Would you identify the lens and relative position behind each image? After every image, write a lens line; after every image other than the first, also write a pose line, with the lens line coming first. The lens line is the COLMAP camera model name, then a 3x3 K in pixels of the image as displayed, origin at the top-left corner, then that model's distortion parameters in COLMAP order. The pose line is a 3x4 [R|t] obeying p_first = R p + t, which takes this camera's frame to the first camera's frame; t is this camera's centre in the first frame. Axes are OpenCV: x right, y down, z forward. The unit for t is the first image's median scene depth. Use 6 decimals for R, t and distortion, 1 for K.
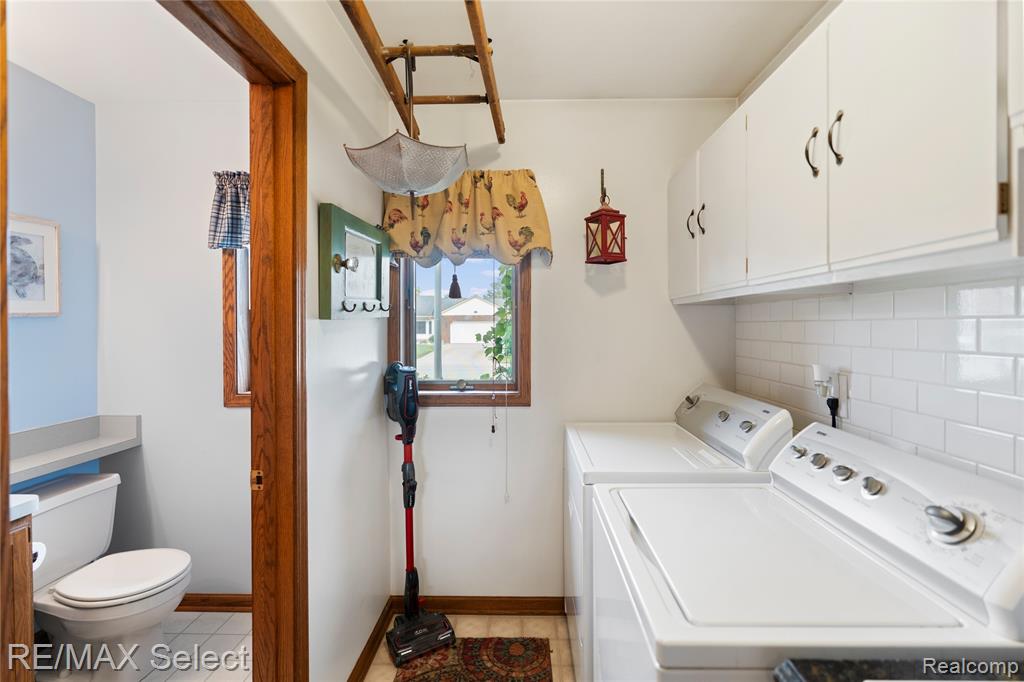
lens RADIAL K [[465.6, 0, 515.1], [0, 465.6, 326.9], [0, 0, 1]] dist [-0.010674, 0.004622]
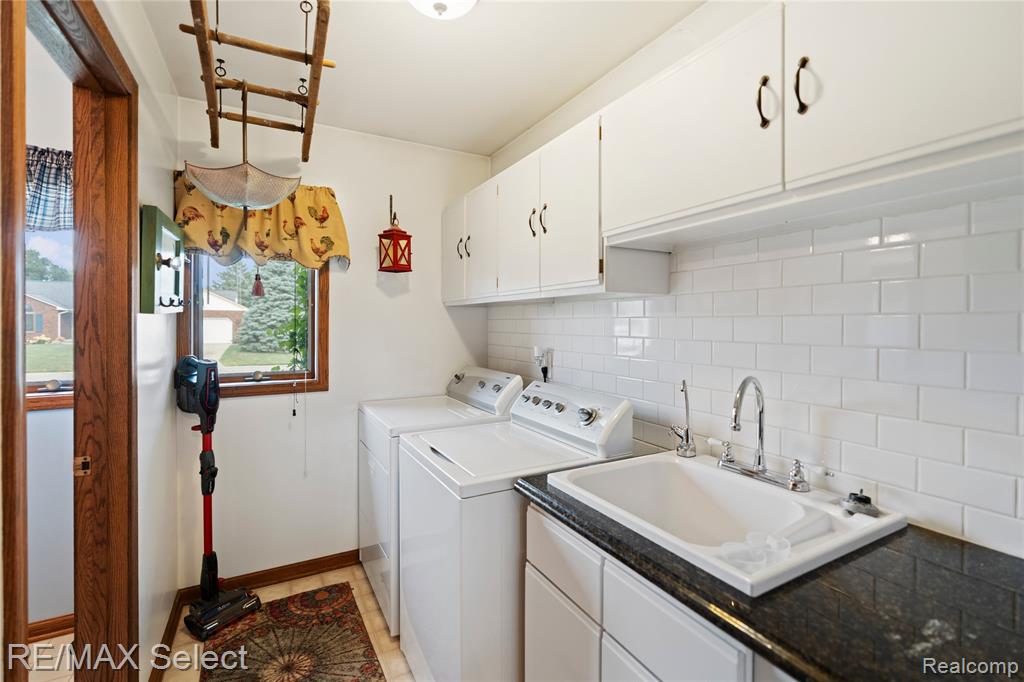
lens RADIAL K [[461.4, 0, 521.6], [0, 461.4, 329.0], [0, 0, 1]] dist [-0.014655, 0.005102]
pose [[0.861698, -0.001696, 0.507418, -0.174242], [-0.002633, 0.999966, 0.007815, 0.007993], [-0.507414, -0.008070, 0.861664, -0.301495]]
